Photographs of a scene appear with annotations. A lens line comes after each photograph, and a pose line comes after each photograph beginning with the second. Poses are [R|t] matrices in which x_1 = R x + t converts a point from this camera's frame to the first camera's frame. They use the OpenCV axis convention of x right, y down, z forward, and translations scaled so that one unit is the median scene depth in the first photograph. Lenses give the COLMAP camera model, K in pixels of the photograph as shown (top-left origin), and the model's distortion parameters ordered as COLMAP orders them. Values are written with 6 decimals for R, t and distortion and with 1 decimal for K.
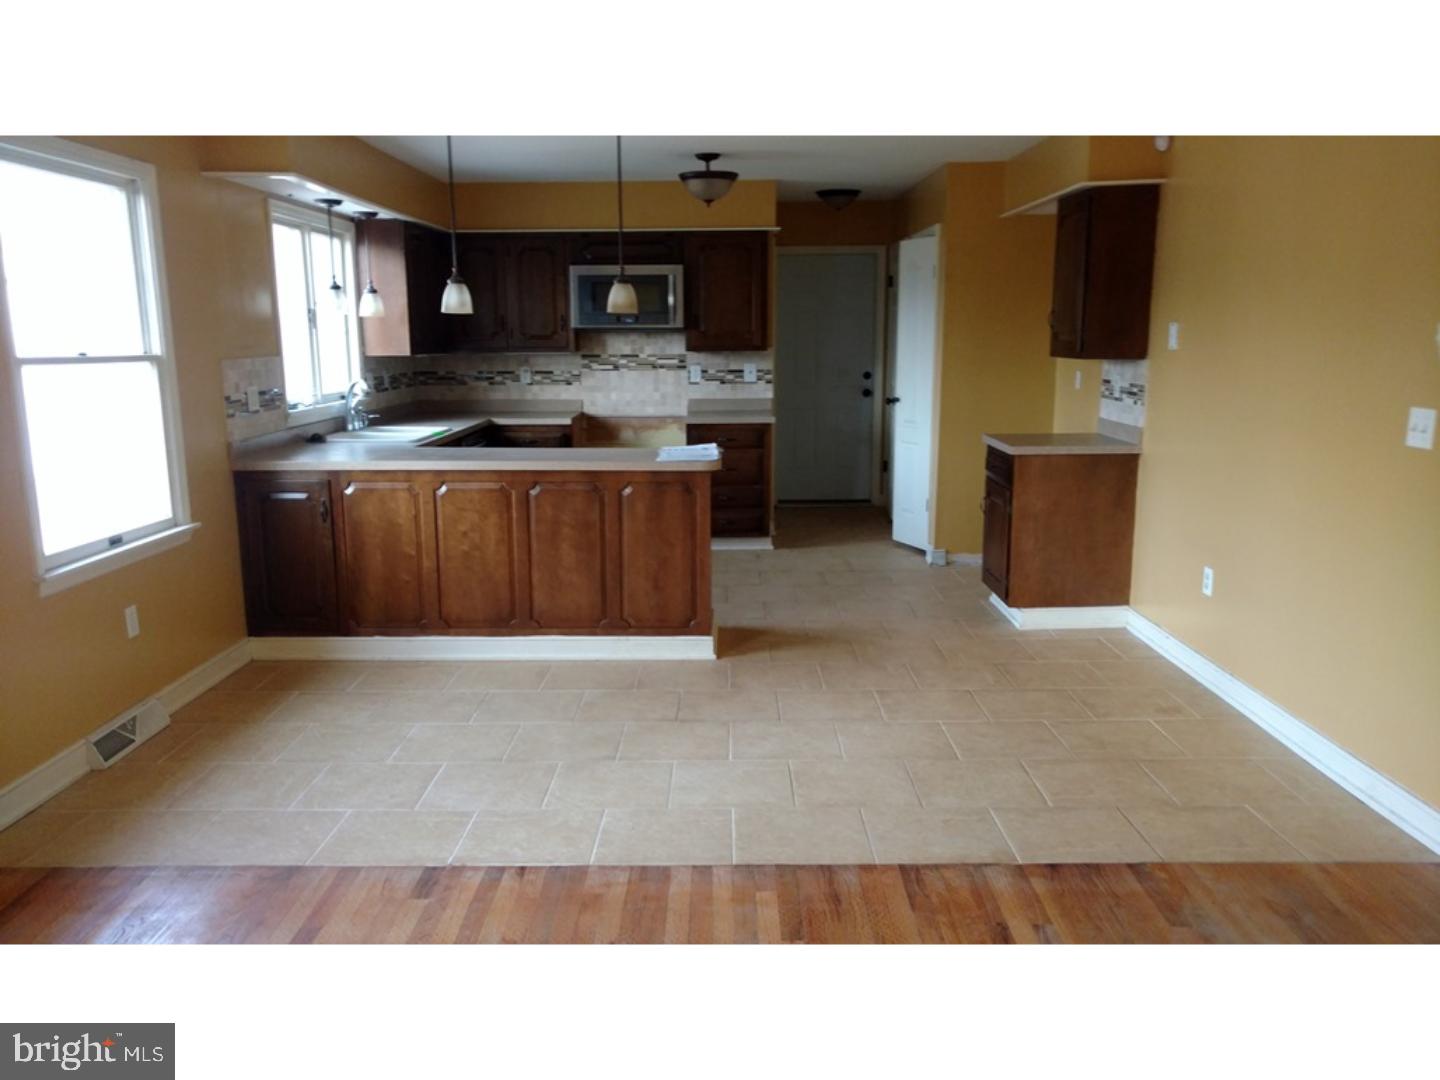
lens RADIAL K [[1138.3, 0, 718.9], [0, 1138.3, 539.8], [0, 0, 1]] dist [-0.003516, -0.000680]
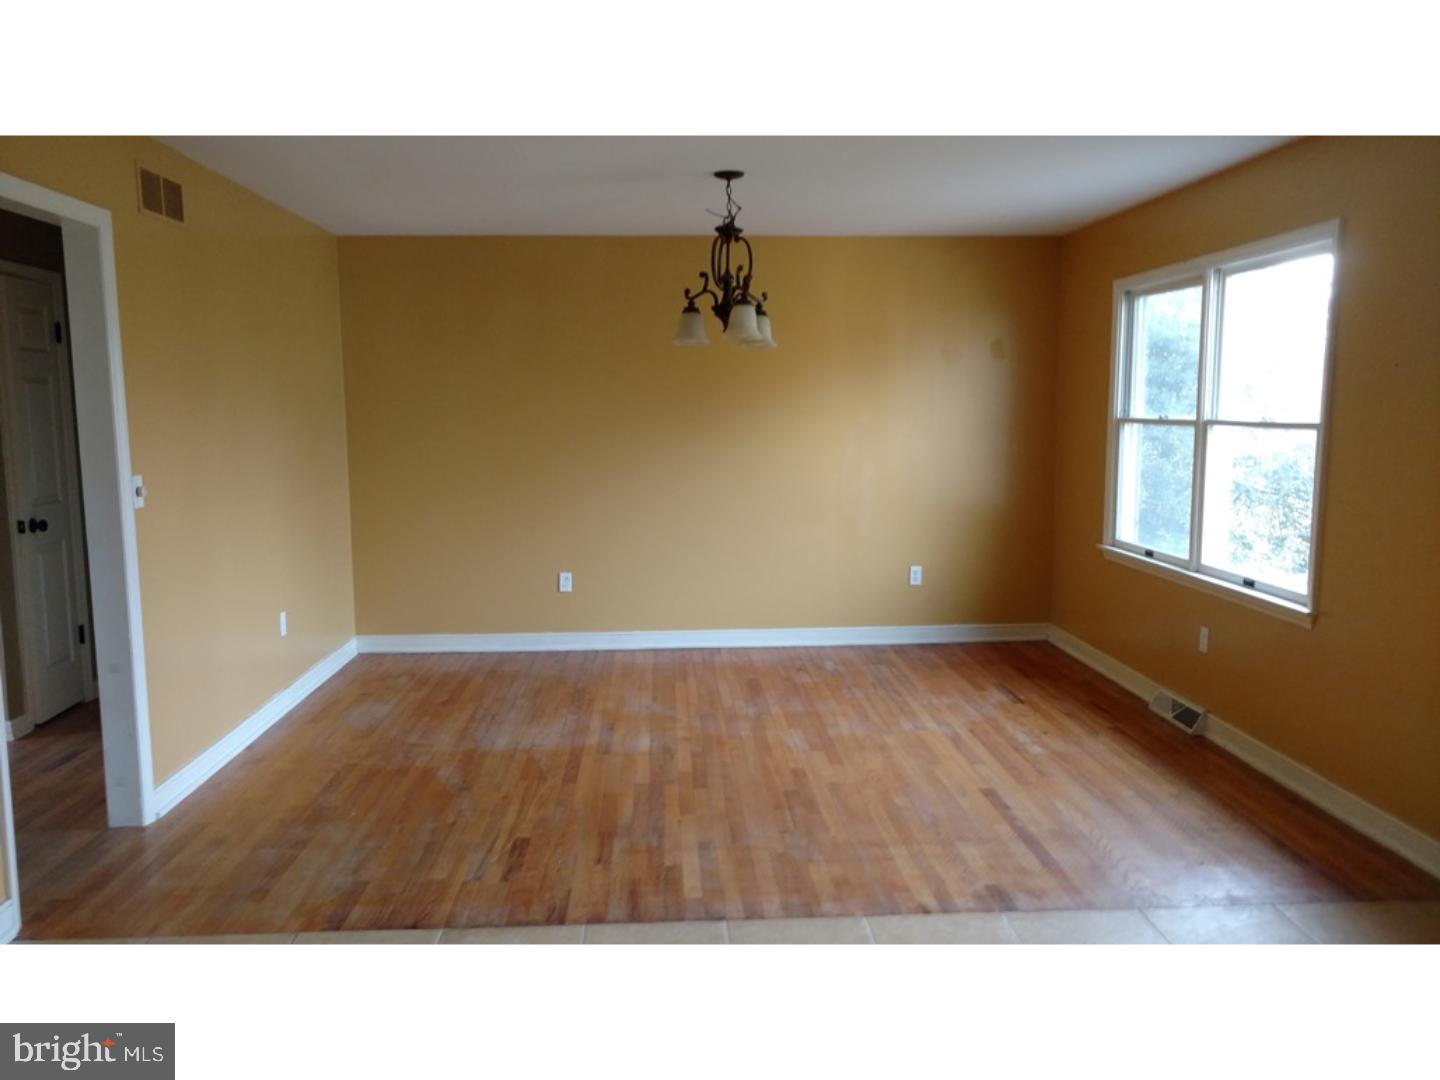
lens RADIAL K [[1138.3, 0, 718.6], [0, 1138.3, 542.7], [0, 0, 1]] dist [-0.003516, -0.000680]
pose [[-0.998283, 0.020856, -0.054739, 0.069136], [0.002986, 0.951374, 0.308025, -0.363242], [0.058502, 0.307332, -0.949802, 1.912040]]
